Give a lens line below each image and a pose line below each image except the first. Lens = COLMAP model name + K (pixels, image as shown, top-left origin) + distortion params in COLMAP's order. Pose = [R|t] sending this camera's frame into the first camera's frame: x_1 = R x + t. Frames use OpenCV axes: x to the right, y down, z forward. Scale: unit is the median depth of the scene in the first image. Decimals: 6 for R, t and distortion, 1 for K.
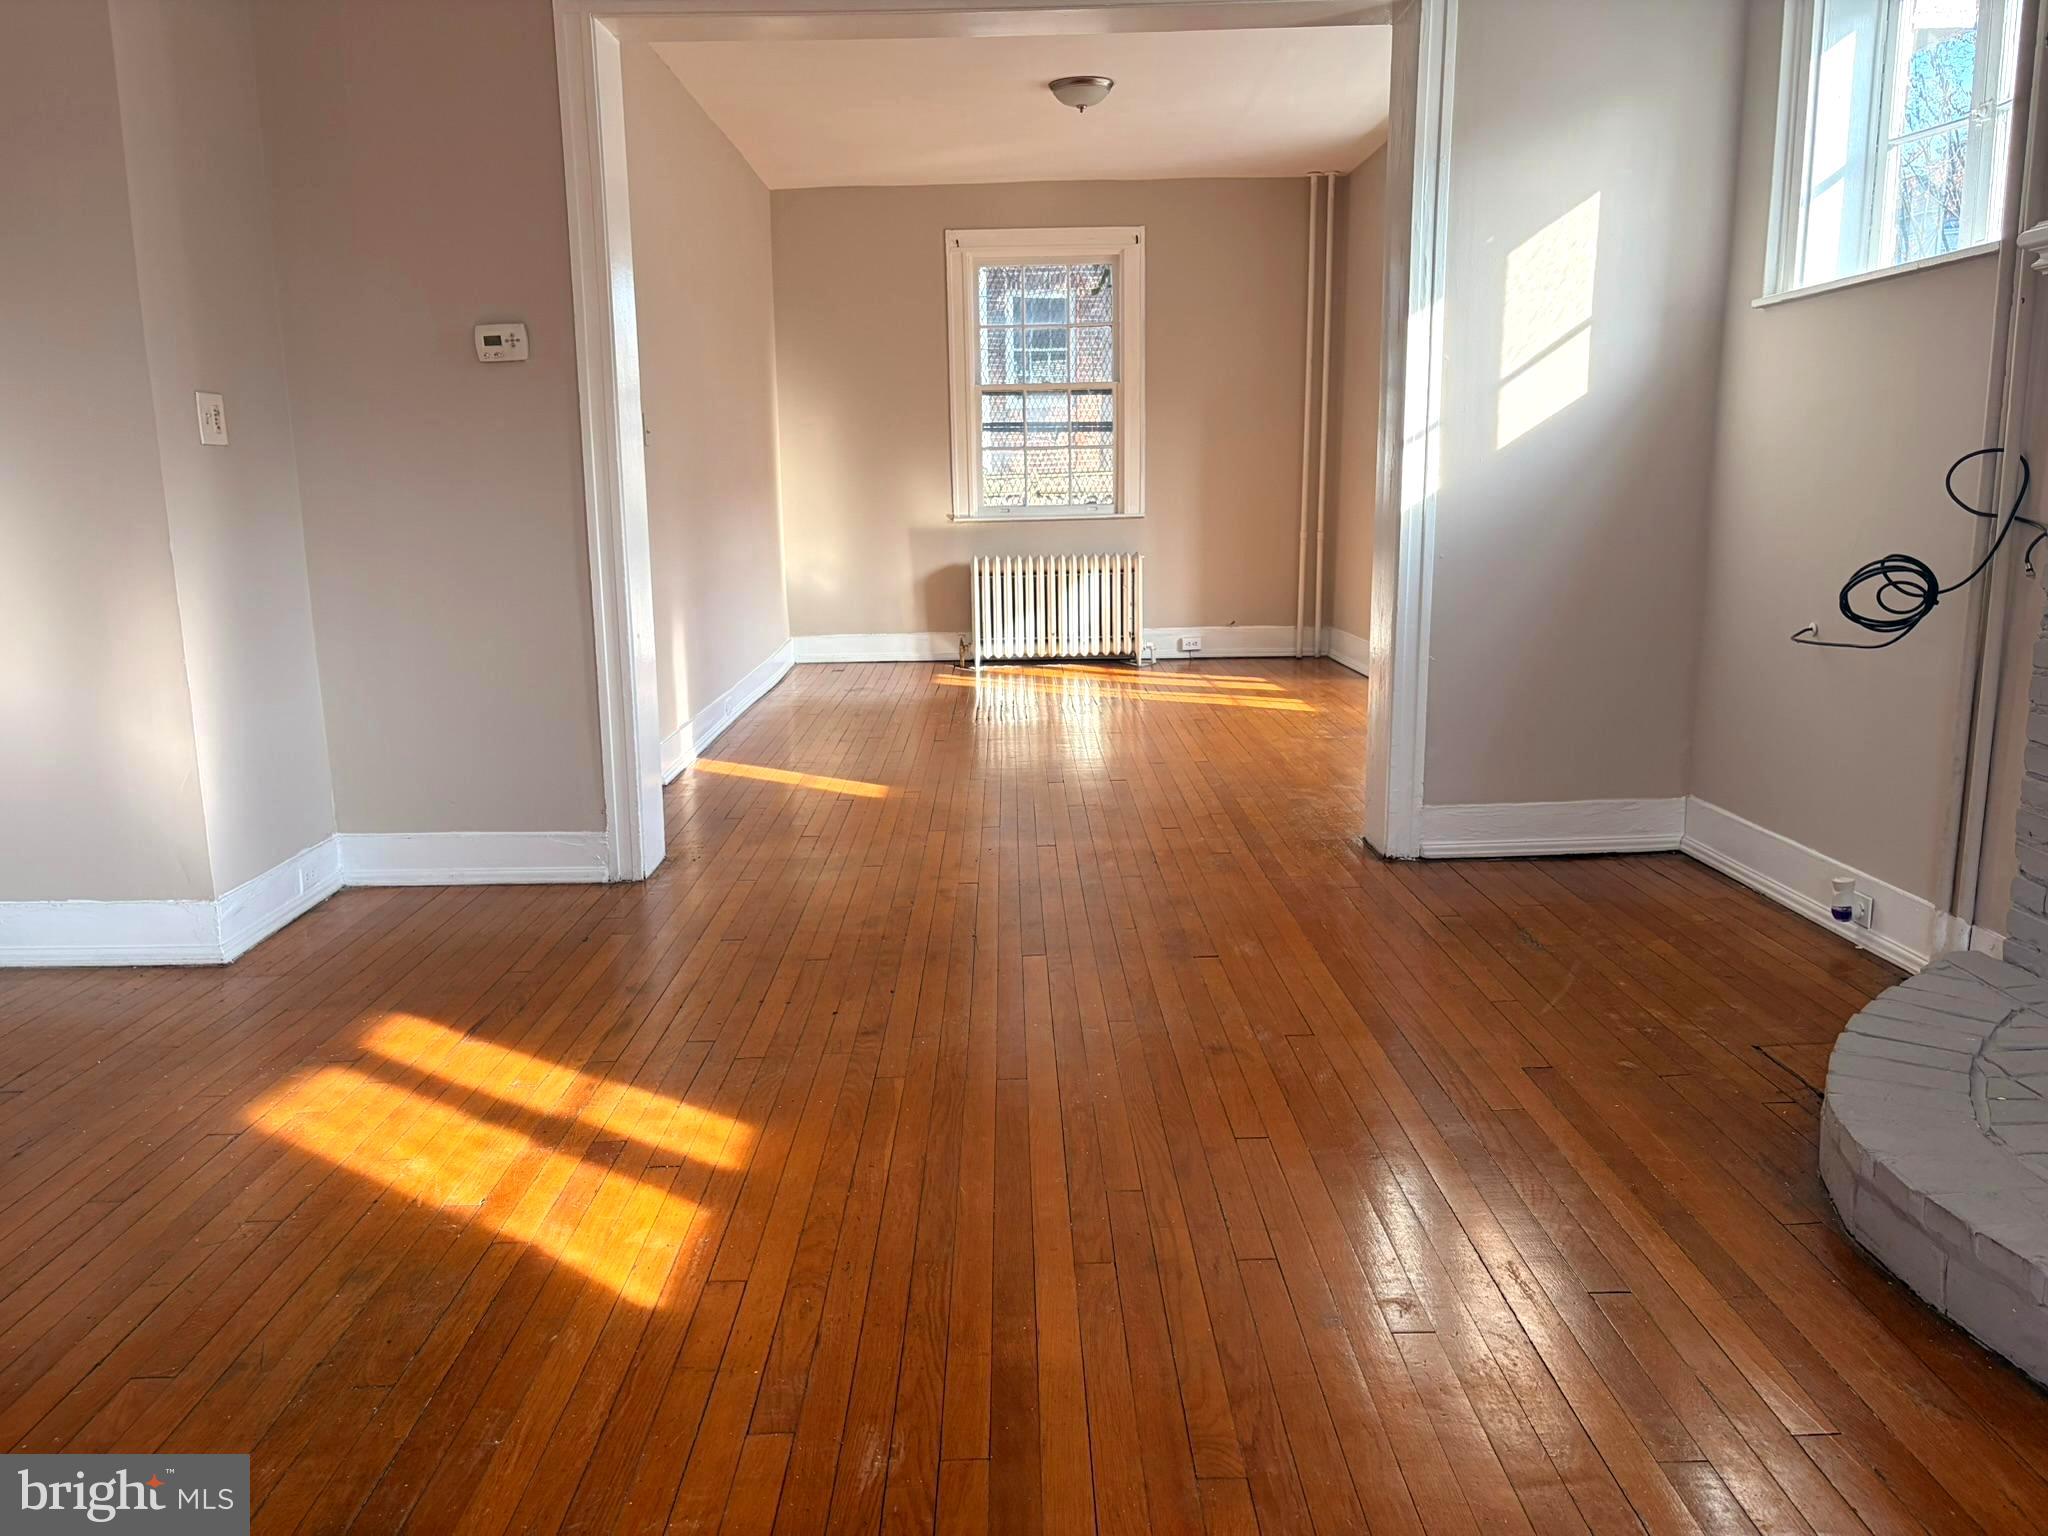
lens RADIAL K [[1541.4, 0, 1021.8], [0, 1541.4, 778.5], [0, 0, 1]] dist [0.061116, -0.068504]
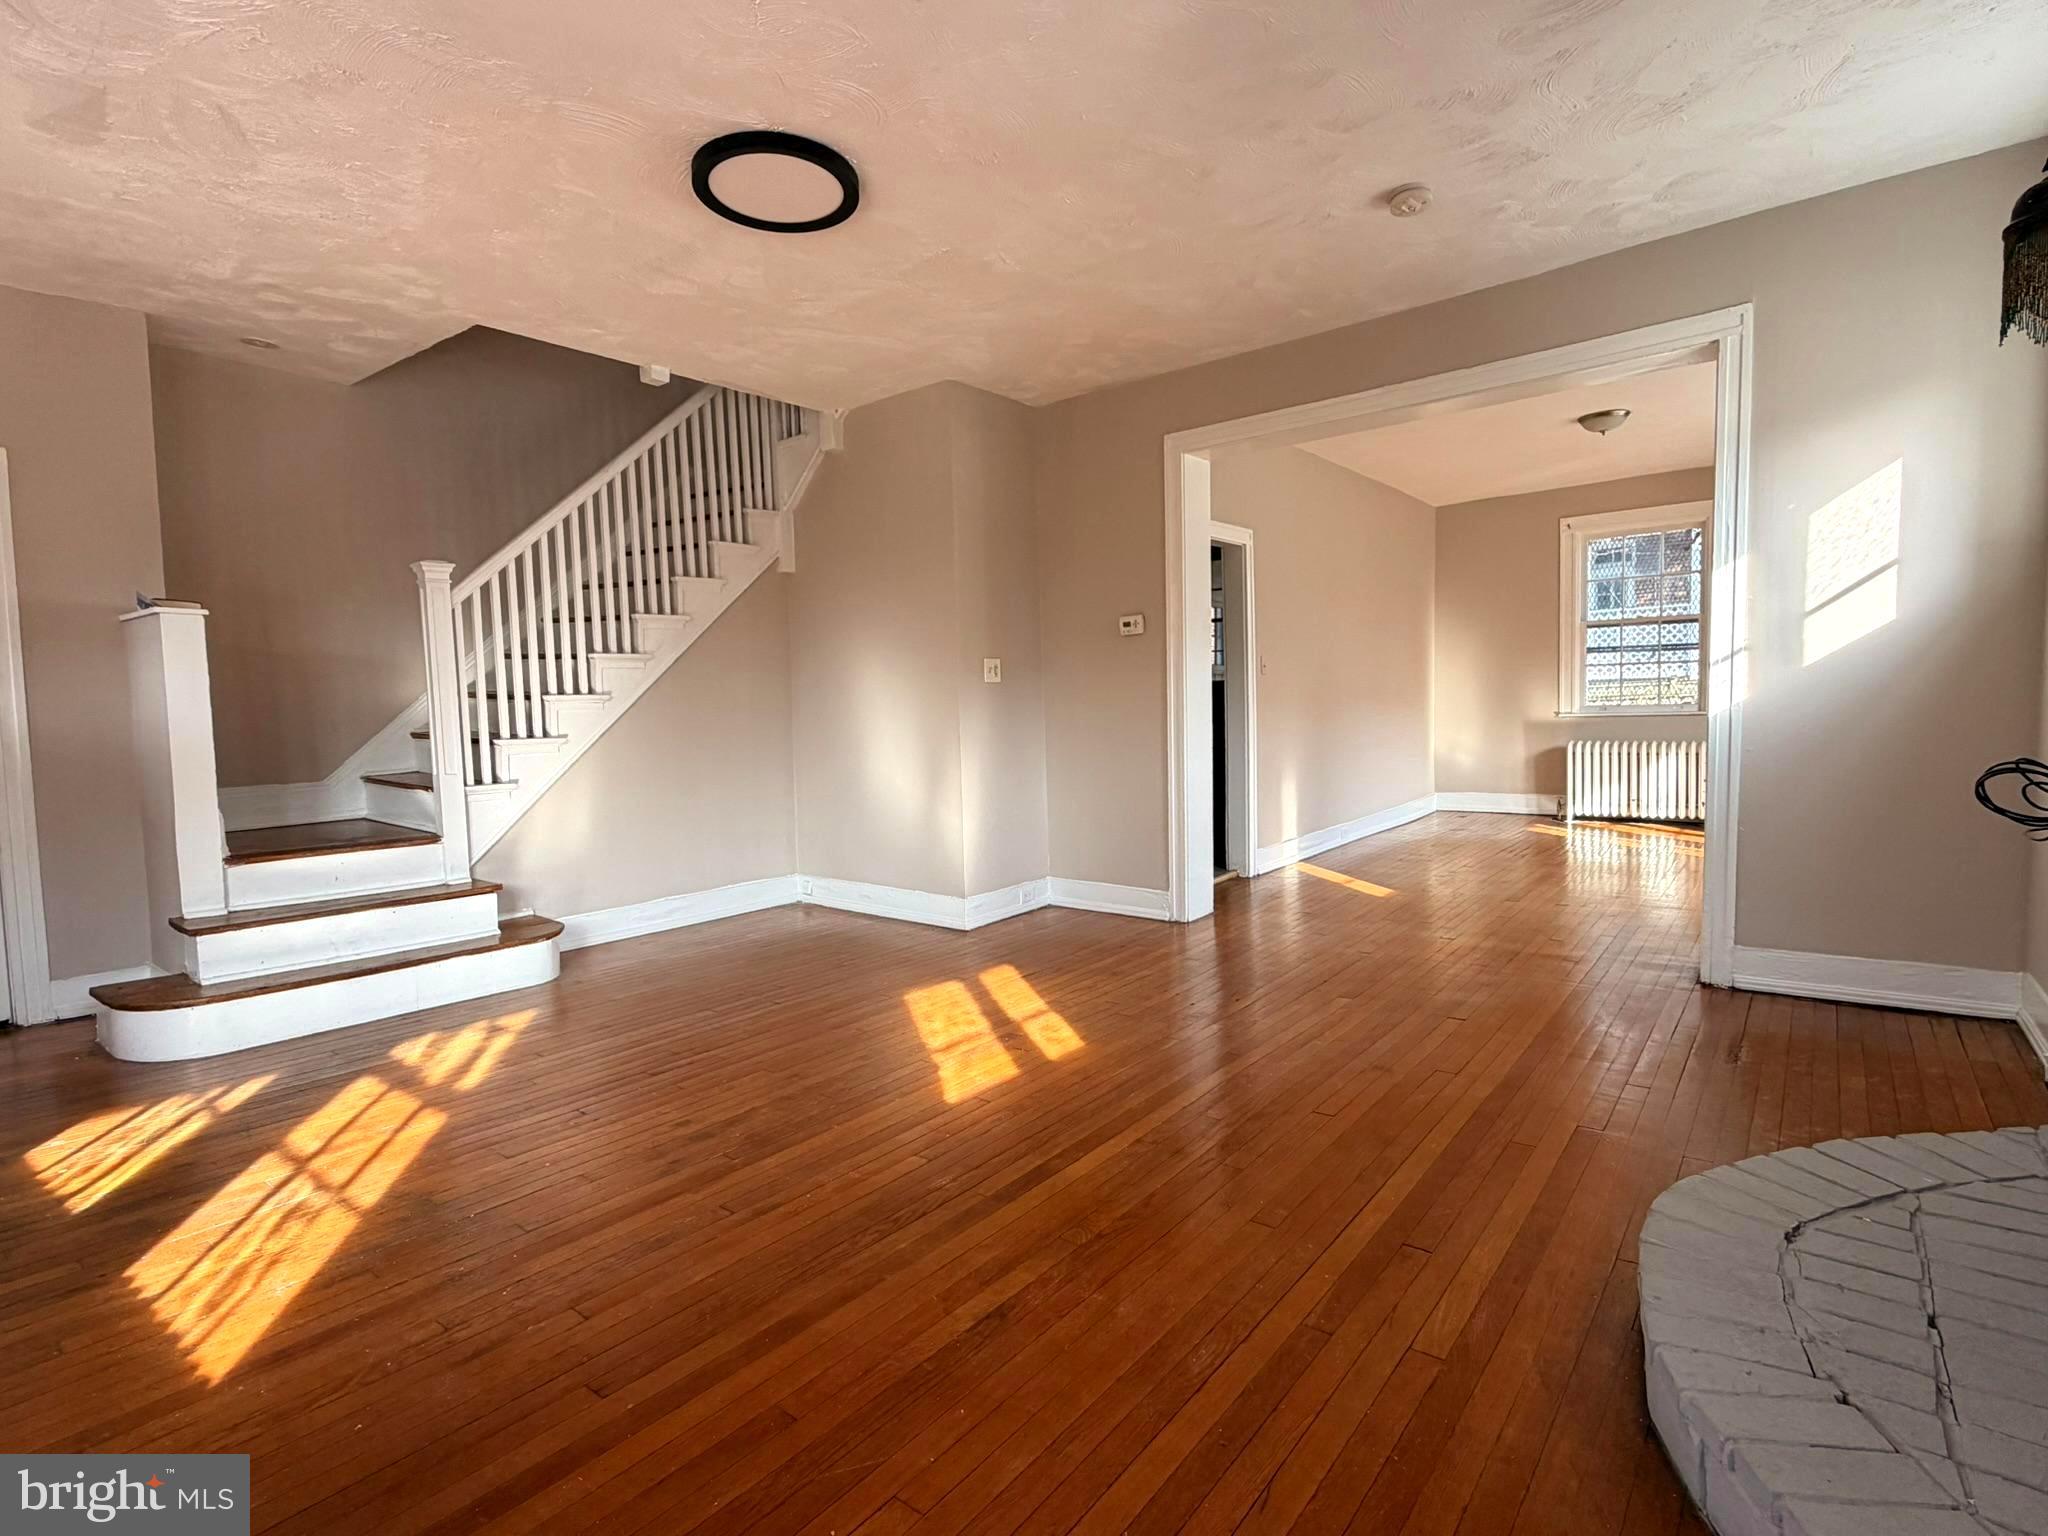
lens RADIAL K [[1006.6, 0, 1023.2], [0, 1006.6, 768.9], [0, 0, 1]] dist [0.001469, -0.001198]
pose [[0.775931, 0.037922, -0.629677, 0.219381], [-0.106495, 0.991739, -0.071503, -0.003177], [0.621763, 0.122539, 0.773560, -0.006037]]
